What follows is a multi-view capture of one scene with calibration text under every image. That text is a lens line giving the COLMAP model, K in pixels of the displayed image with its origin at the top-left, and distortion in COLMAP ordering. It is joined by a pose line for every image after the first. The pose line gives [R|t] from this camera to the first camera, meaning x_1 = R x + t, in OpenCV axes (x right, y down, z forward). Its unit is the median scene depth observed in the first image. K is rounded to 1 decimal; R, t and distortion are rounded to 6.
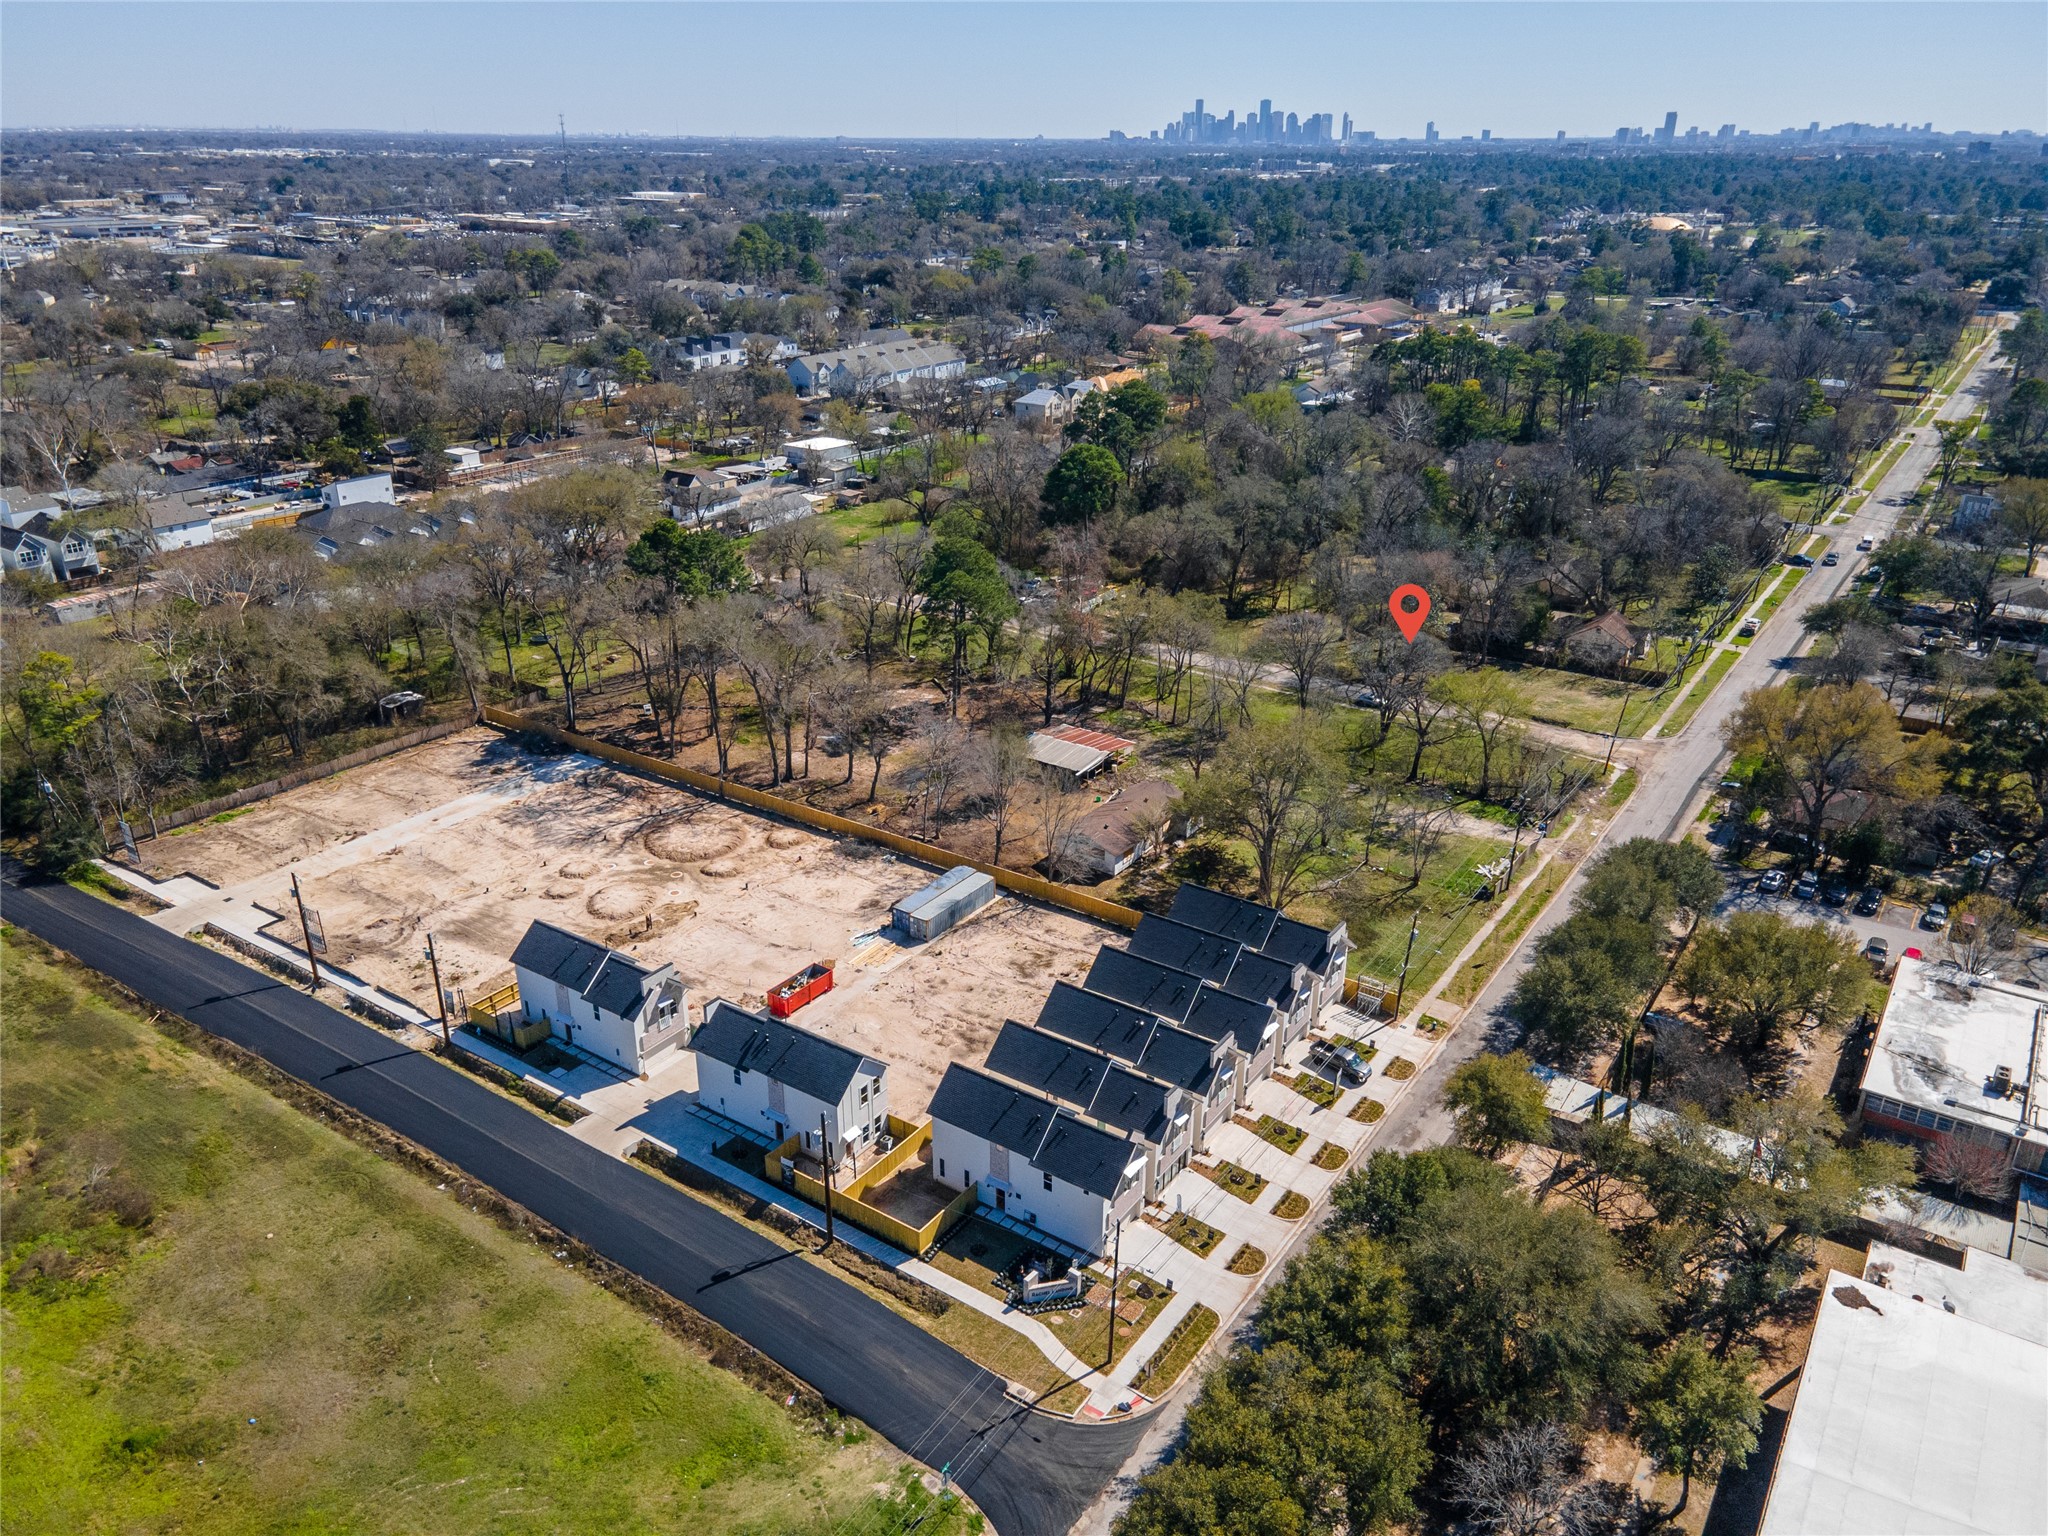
lens RADIAL K [[1480.1, 0, 1024.0], [0, 1480.1, 768.0], [0, 0, 1]] dist [0.028186, 0.000563]
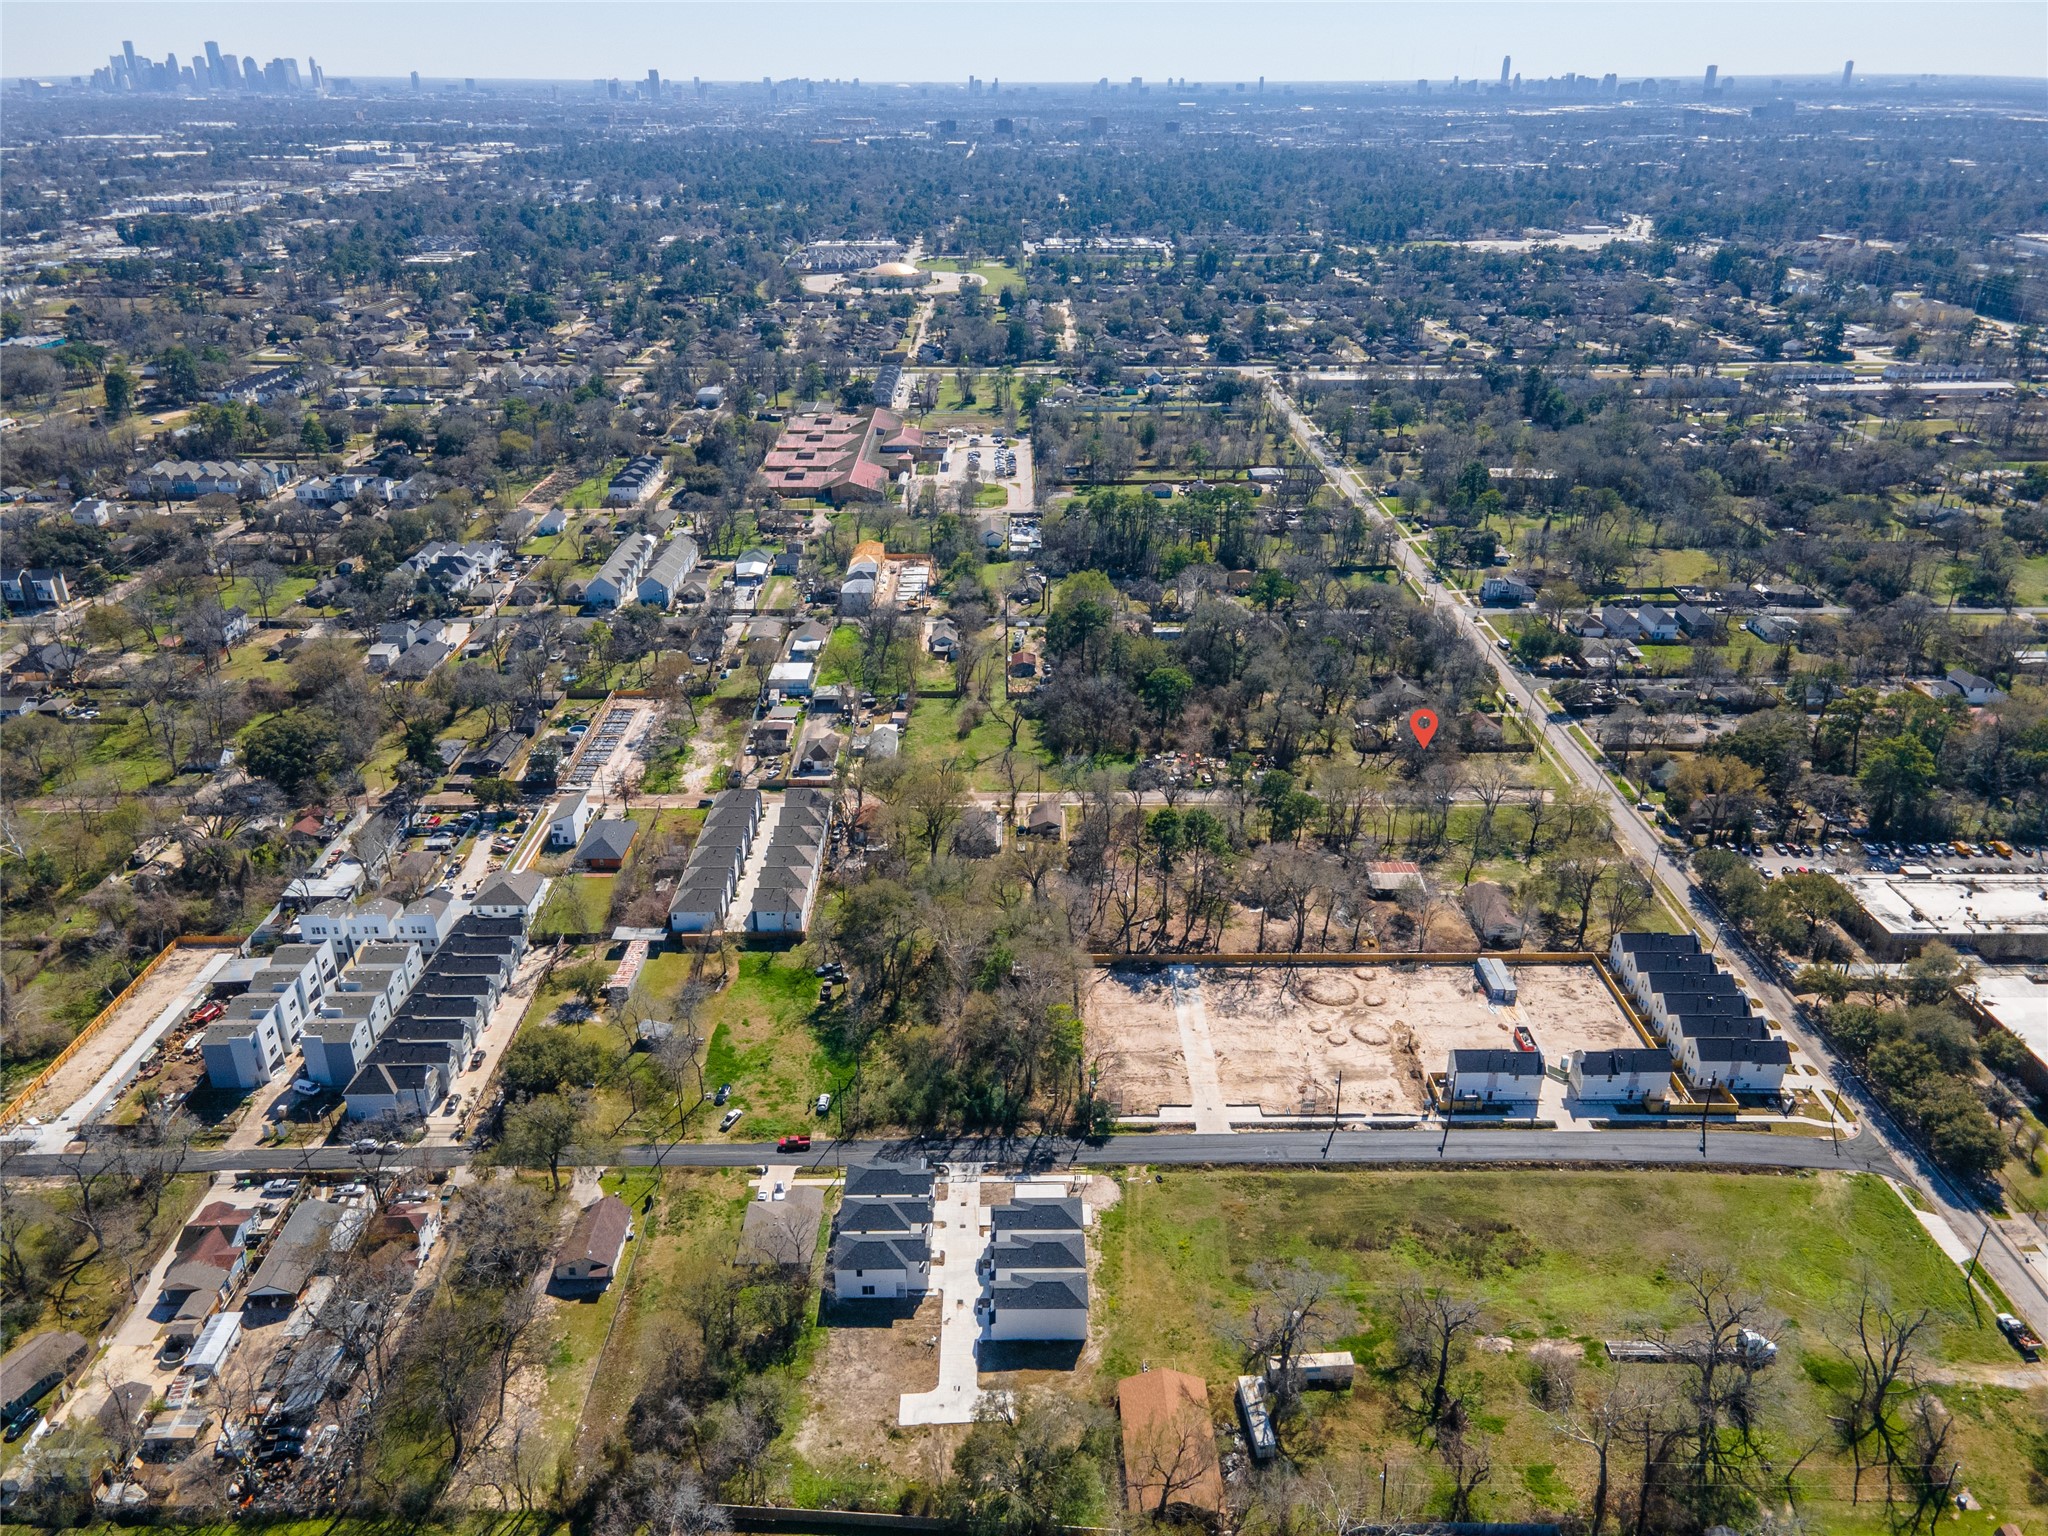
lens RADIAL K [[1480.1, 0, 1024.0], [0, 1480.1, 768.0], [0, 0, 1]] dist [0.028186, 0.000563]
pose [[0.823280, -0.243534, 0.512739, -1.381691], [0.228400, 0.969063, 0.093543, -0.462405], [-0.519657, 0.040098, 0.853433, -0.327577]]
